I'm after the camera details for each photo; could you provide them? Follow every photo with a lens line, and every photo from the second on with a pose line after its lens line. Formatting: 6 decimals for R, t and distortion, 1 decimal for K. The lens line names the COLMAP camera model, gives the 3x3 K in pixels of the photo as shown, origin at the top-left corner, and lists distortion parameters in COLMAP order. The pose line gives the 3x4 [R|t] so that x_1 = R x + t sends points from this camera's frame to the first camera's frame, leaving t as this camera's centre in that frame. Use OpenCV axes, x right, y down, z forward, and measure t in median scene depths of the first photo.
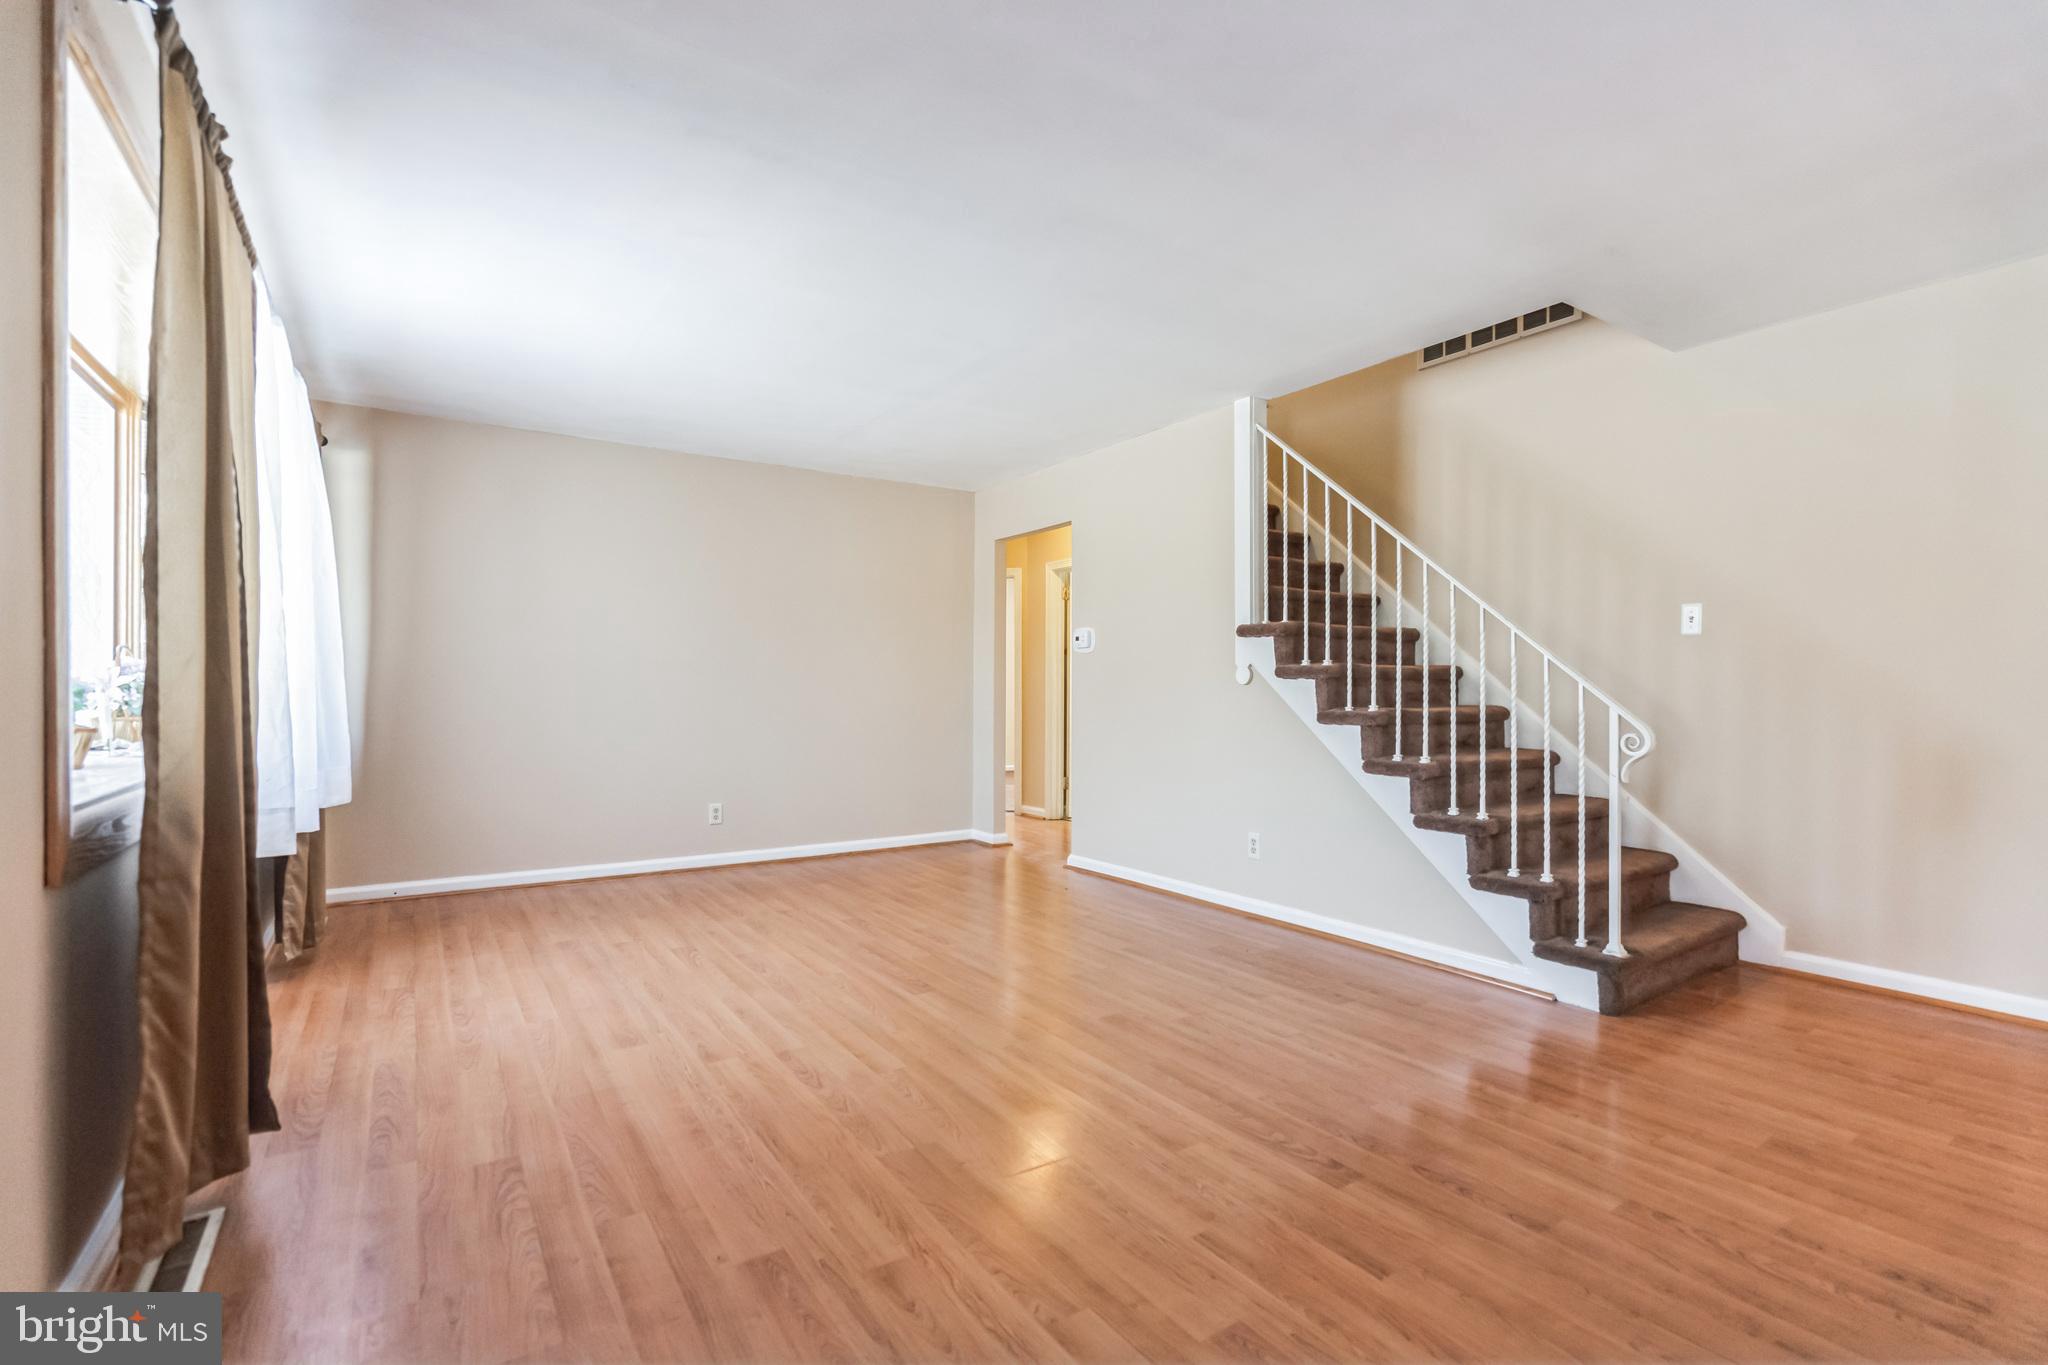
lens RADIAL K [[919.3, 0, 1023.2], [0, 919.3, 691.1], [0, 0, 1]] dist [-0.010962, 0.003337]
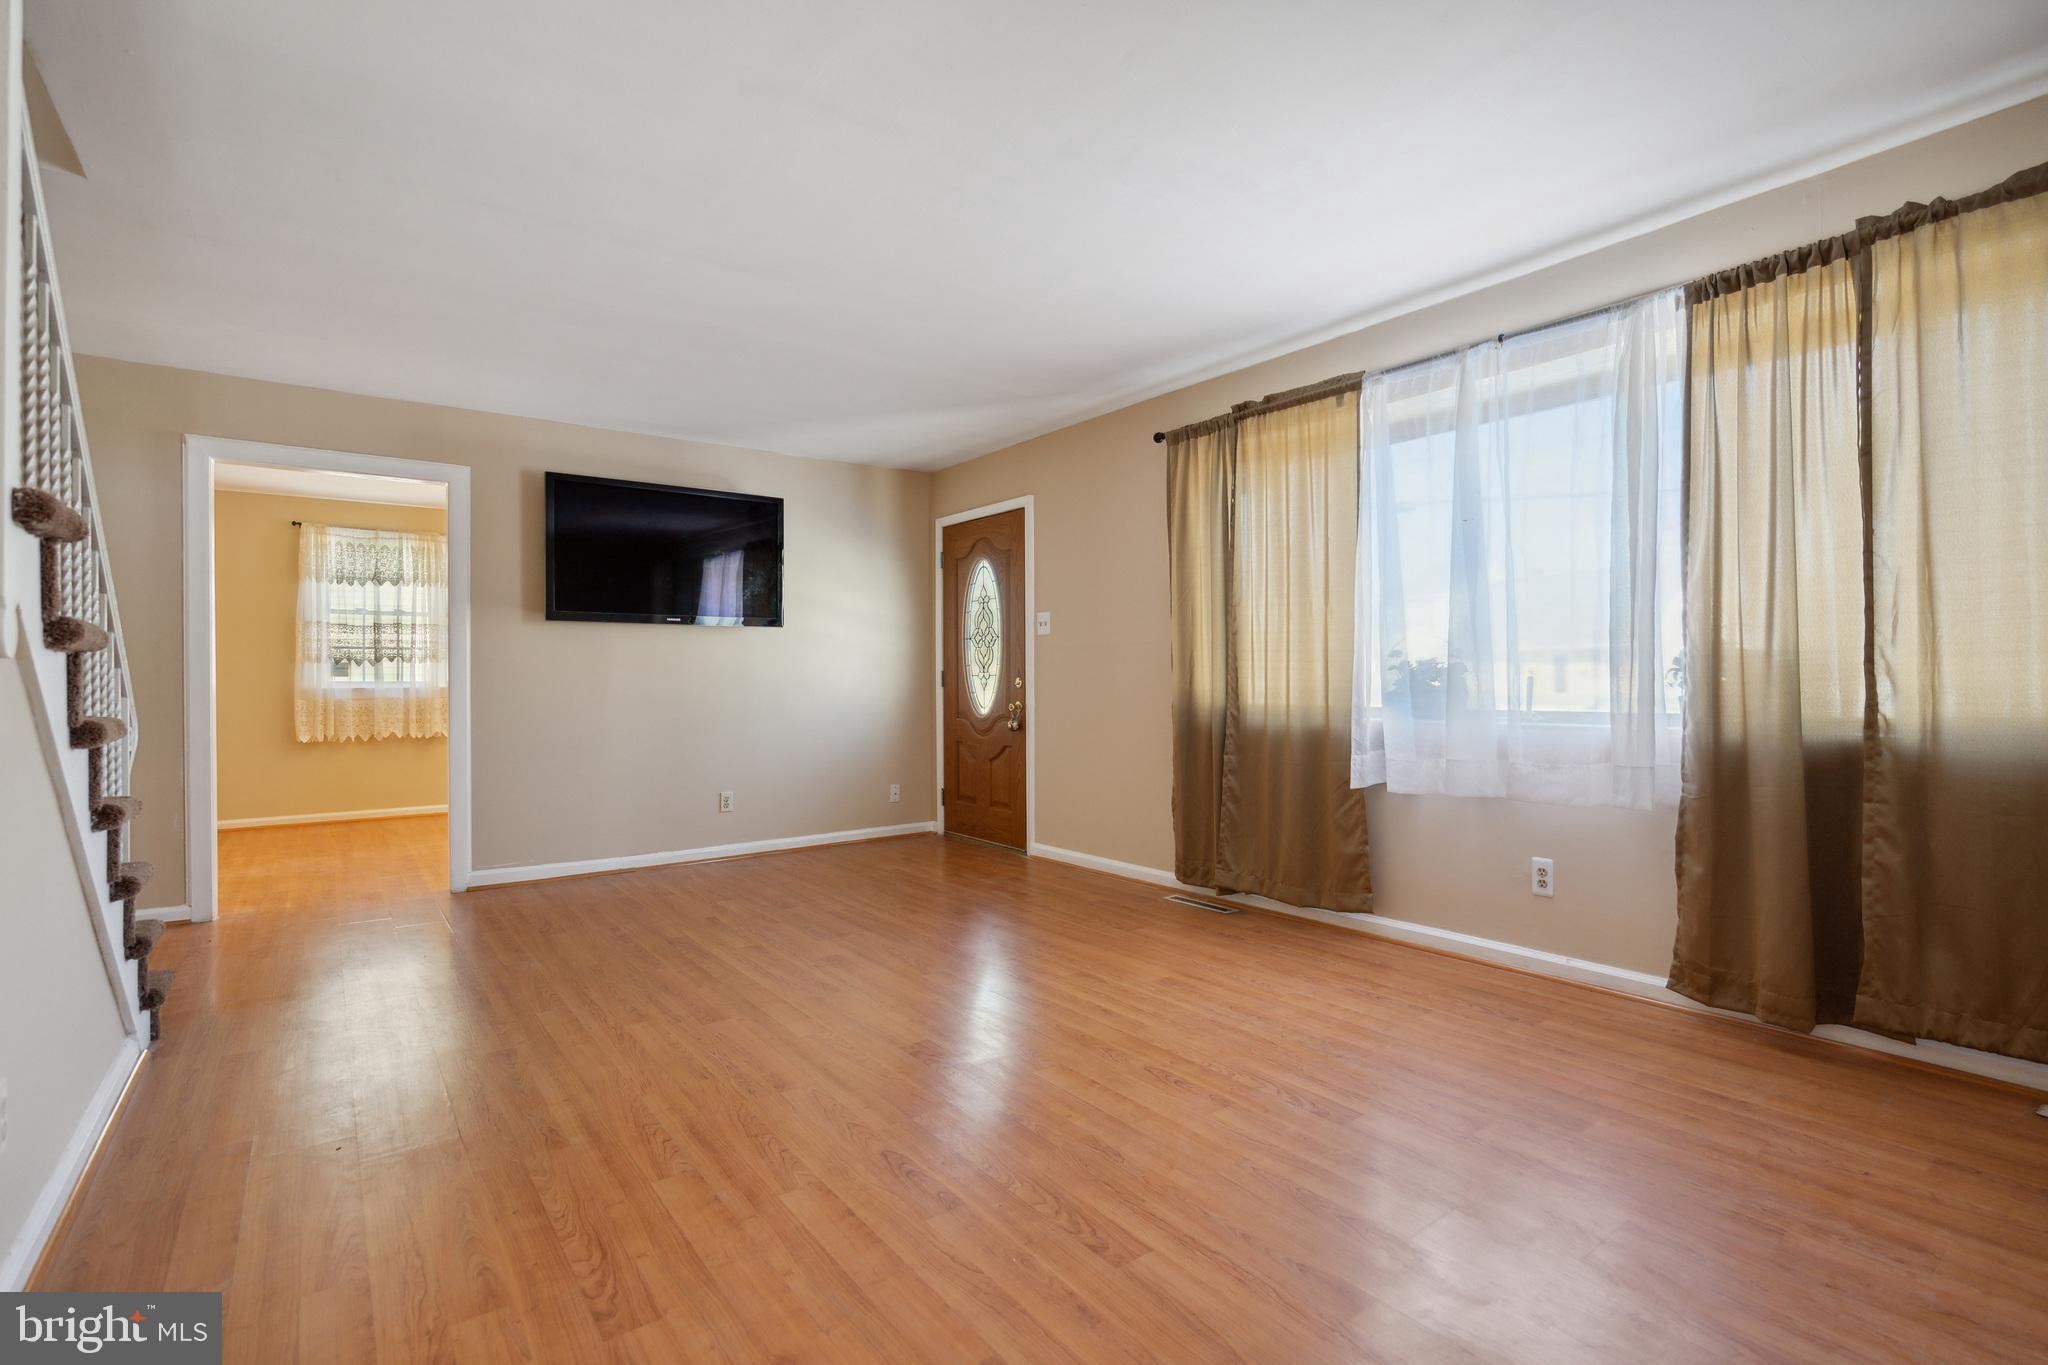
lens RADIAL K [[950.7, 0, 1027.9], [0, 950.7, 671.2], [0, 0, 1]] dist [-0.010634, 0.000703]
pose [[-0.998384, 0.003860, -0.056703, -0.161579], [0.004216, 0.999972, -0.006160, 0.001883], [0.056677, -0.006390, -0.998372, 1.875016]]
